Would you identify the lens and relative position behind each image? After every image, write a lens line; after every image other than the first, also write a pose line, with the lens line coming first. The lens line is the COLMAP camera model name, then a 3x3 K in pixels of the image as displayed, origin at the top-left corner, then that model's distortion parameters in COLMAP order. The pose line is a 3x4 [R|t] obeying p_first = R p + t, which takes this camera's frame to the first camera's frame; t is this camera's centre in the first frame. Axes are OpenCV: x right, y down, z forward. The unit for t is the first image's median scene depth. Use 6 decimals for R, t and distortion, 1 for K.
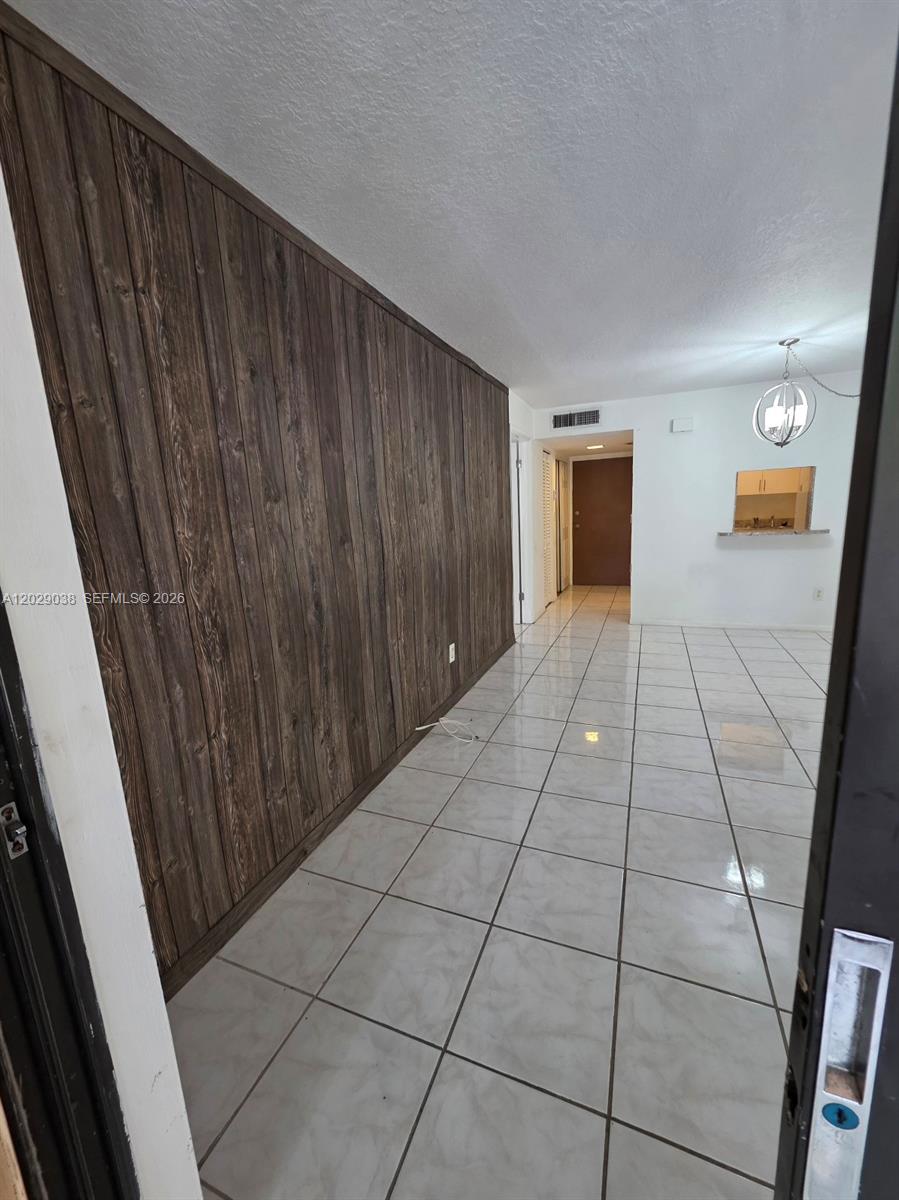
lens RADIAL K [[477.7, 0, 461.2], [0, 477.7, 601.2], [0, 0, 1]] dist [-0.000833, 0.000187]
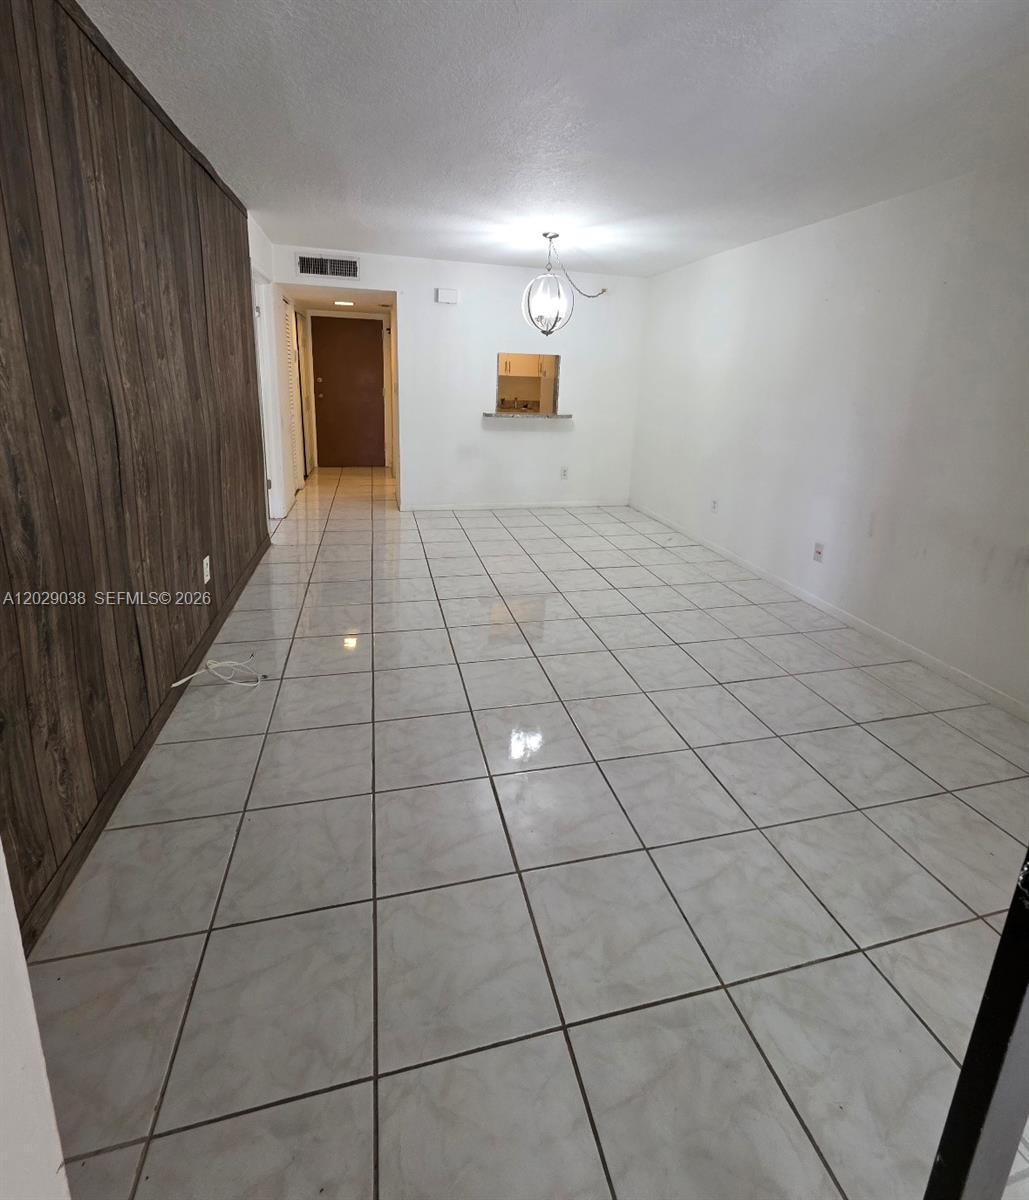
lens RADIAL K [[552.8, 0, 515.2], [0, 552.8, 500.4], [0, 0, 1]] dist [-0.001781, 0.000170]
pose [[0.809468, -0.053050, 0.584763, -0.155254], [0.033005, 0.998447, 0.044891, -0.022273], [-0.586236, -0.017037, 0.809961, 0.065486]]
